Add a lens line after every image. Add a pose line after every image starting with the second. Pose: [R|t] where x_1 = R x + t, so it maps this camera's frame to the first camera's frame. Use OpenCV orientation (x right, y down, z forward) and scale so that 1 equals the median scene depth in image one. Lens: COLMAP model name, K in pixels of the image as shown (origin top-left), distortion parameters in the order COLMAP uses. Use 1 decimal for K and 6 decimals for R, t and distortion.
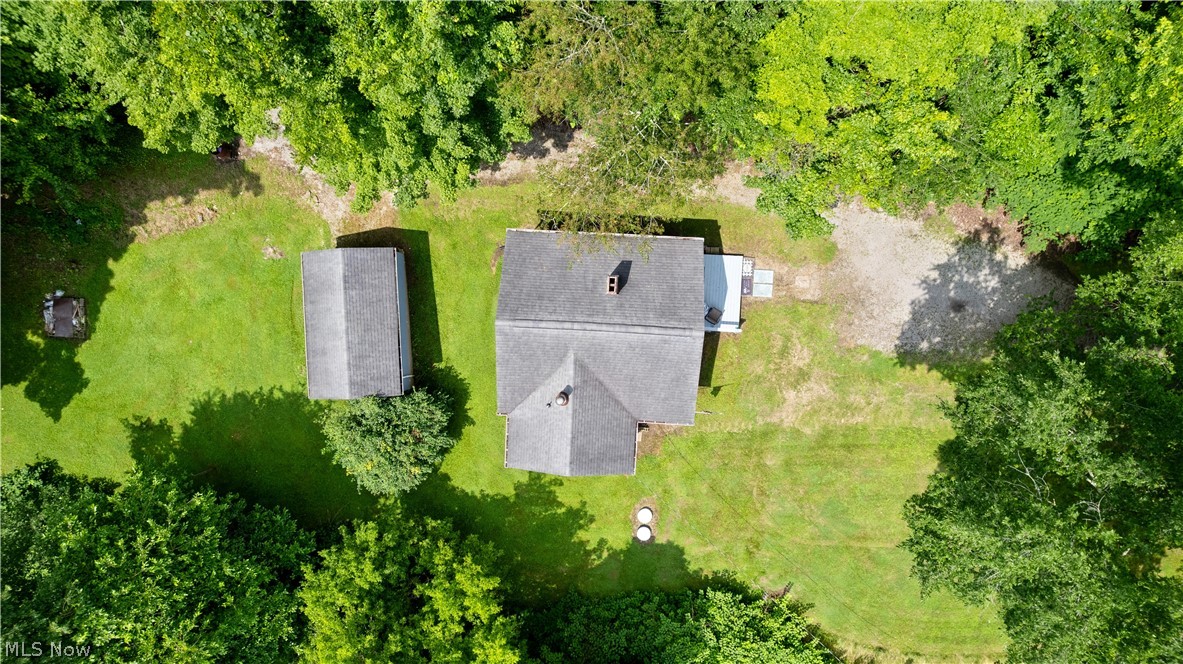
lens RADIAL K [[747.5, 0, 589.6], [0, 747.5, 338.8], [0, 0, 1]] dist [-0.056041, 0.037748]
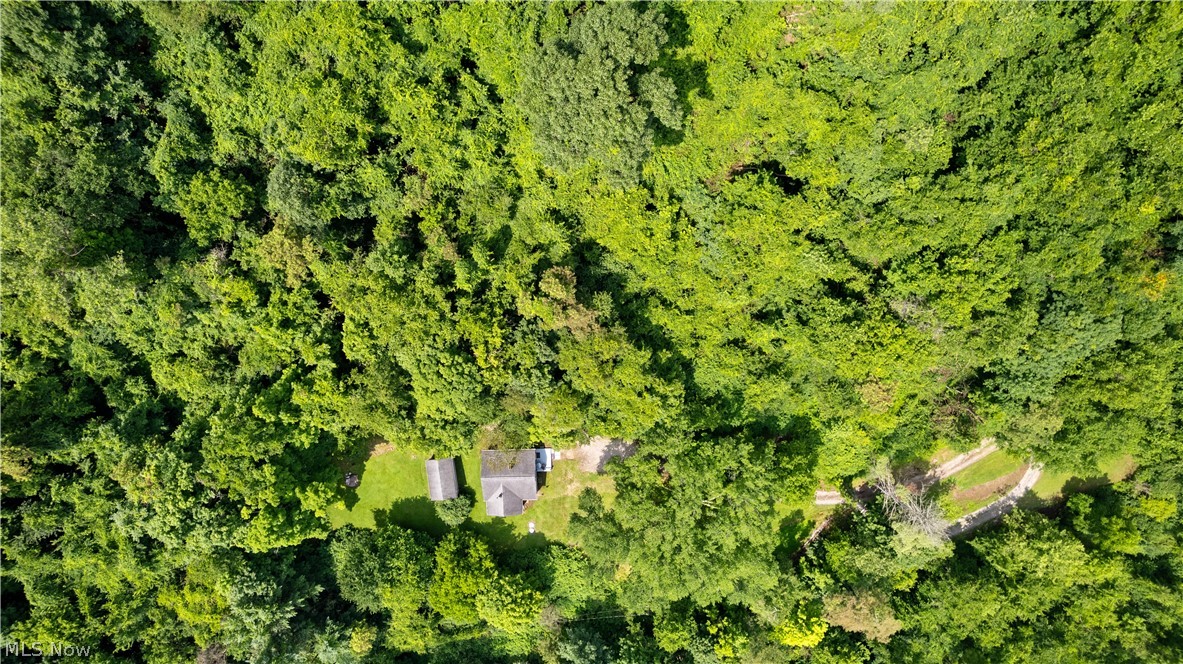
lens RADIAL K [[747.5, 0, 593.7], [0, 747.5, 325.8], [0, 0, 1]] dist [-0.056041, 0.037748]
pose [[0.996374, -0.084587, 0.009114, 0.422920], [0.084784, 0.996109, -0.024067, -0.580027], [-0.007043, 0.024752, 0.999669, -2.501141]]
